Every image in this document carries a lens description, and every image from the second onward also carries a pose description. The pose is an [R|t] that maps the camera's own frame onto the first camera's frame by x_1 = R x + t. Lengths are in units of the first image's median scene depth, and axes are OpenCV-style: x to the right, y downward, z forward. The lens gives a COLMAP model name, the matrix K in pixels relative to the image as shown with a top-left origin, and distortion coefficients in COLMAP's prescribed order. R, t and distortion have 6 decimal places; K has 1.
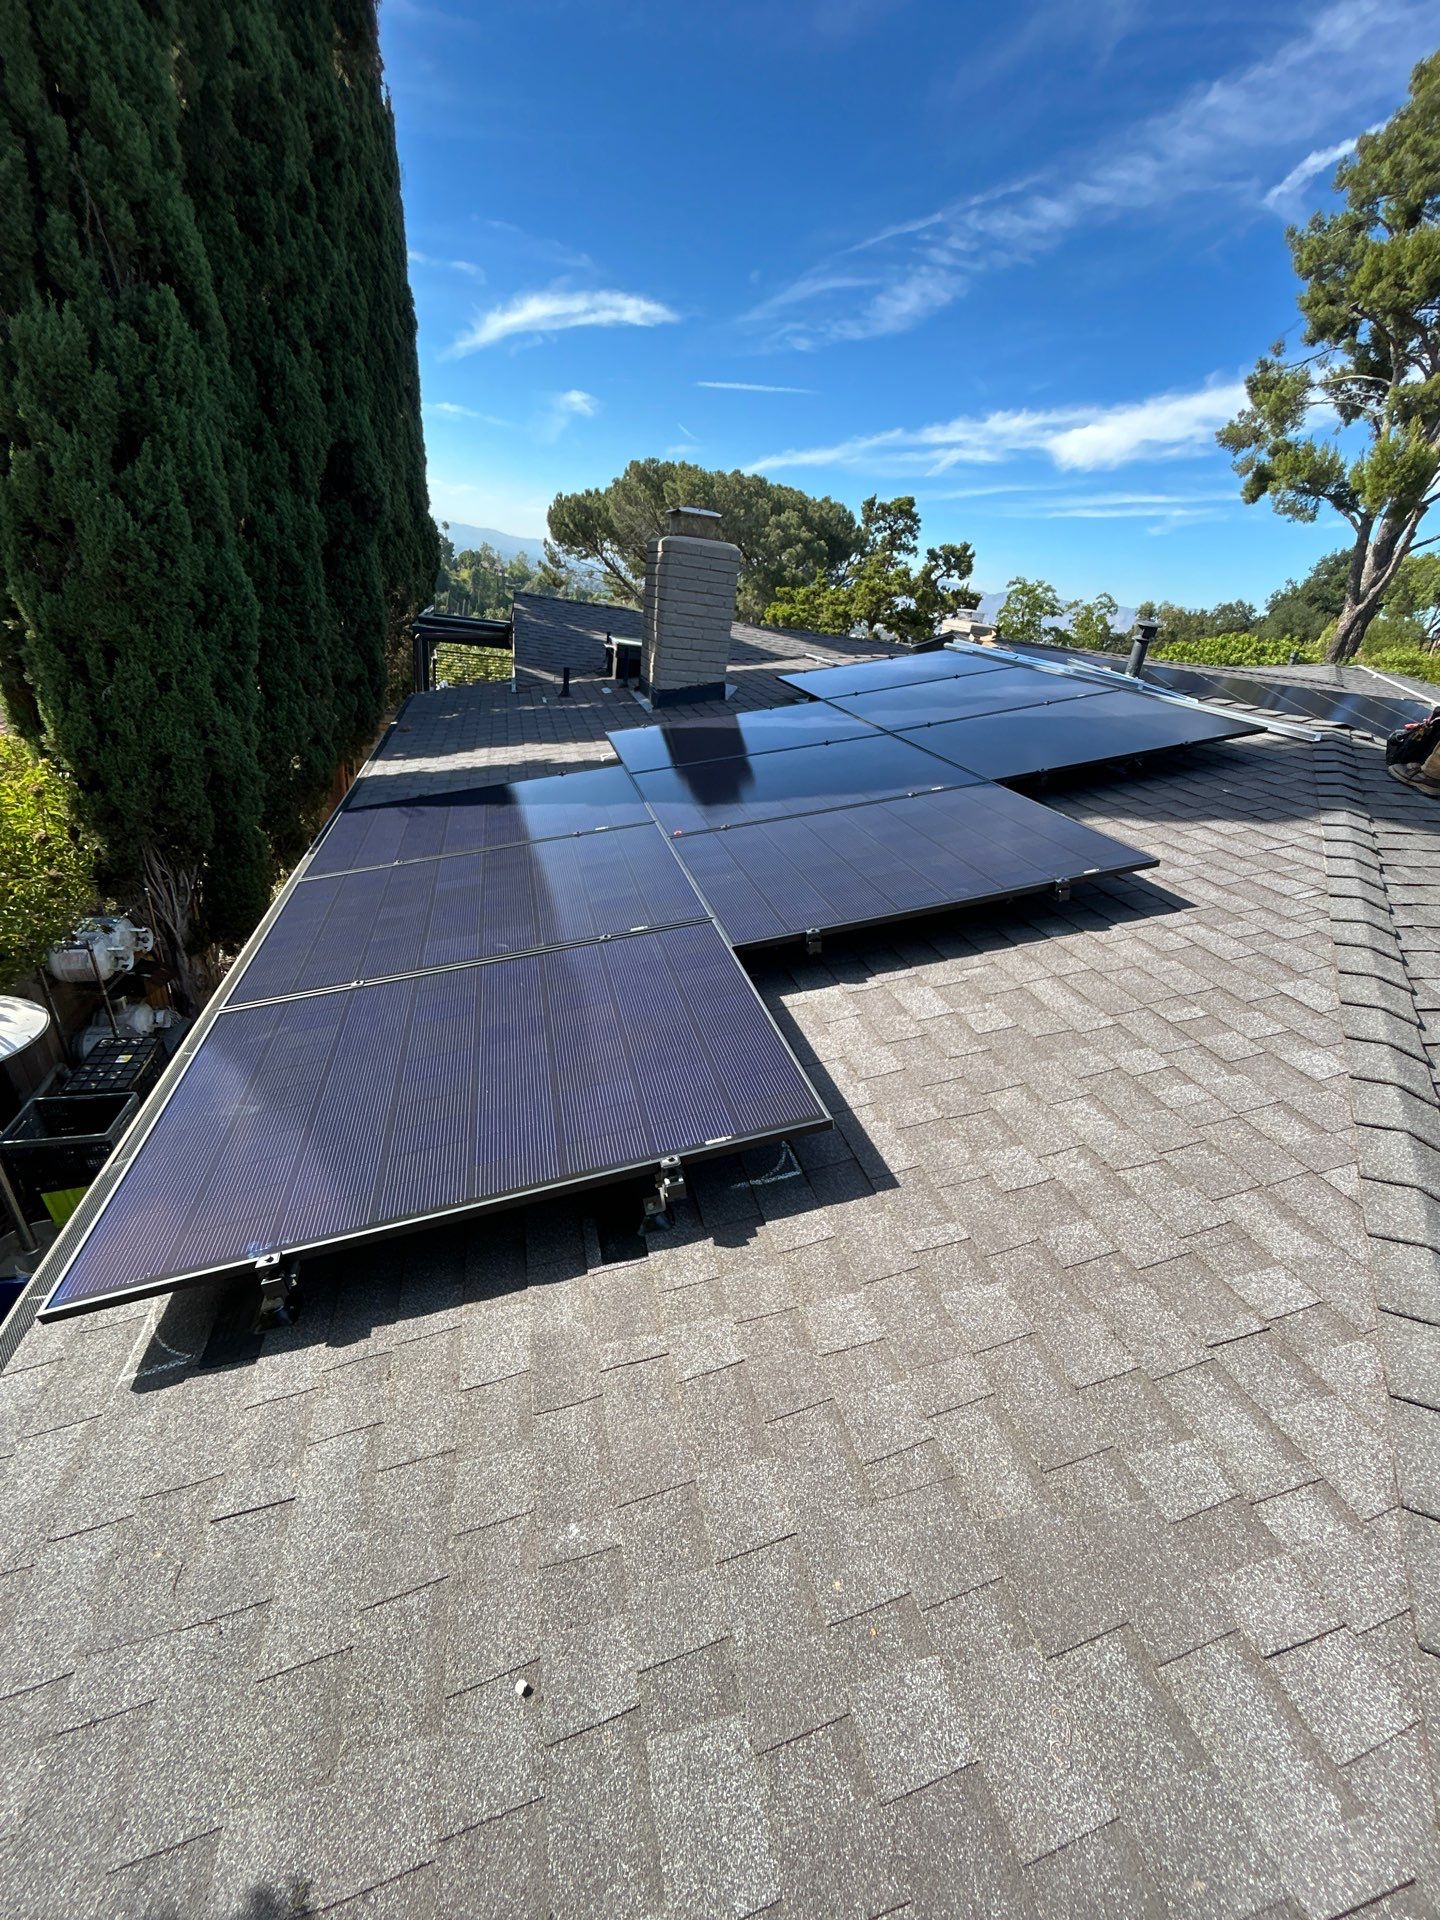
lens RADIAL K [[765.4, 0, 720.0], [0, 765.4, 960.0], [0, 0, 1]] dist [-0.000252, -0.002706]
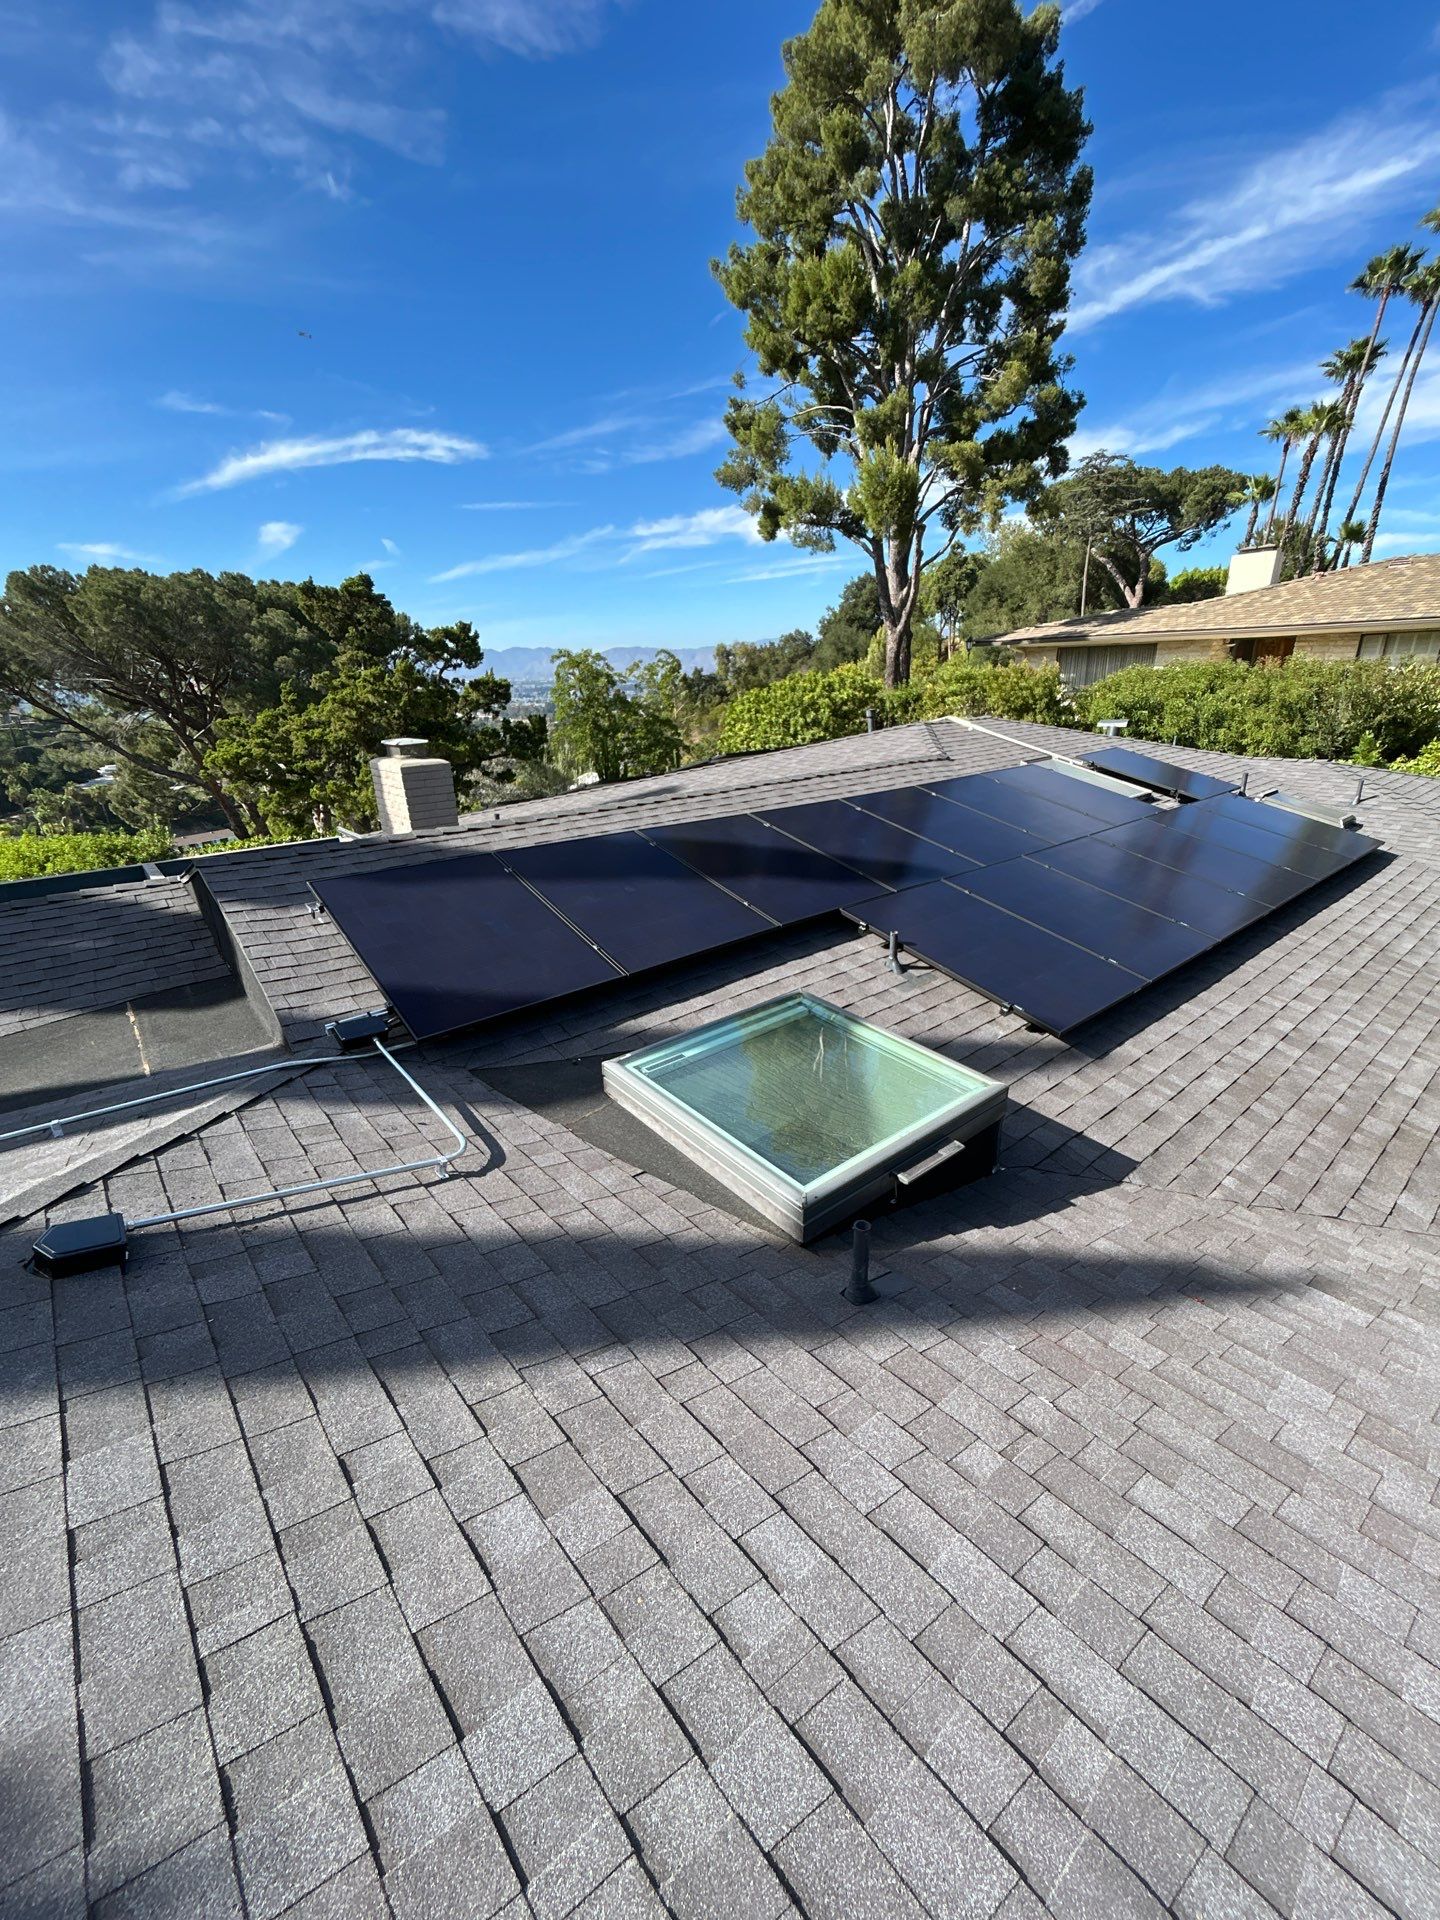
lens RADIAL K [[778.2, 0, 720.0], [0, 778.2, 960.0], [0, 0, 1]] dist [-0.016463, -0.000001]
pose [[0.887037, -0.289504, 0.359657, 0.152137], [0.318372, 0.947702, -0.022364, -0.109183], [-0.334373, 0.134343, 0.932817, 0.205778]]
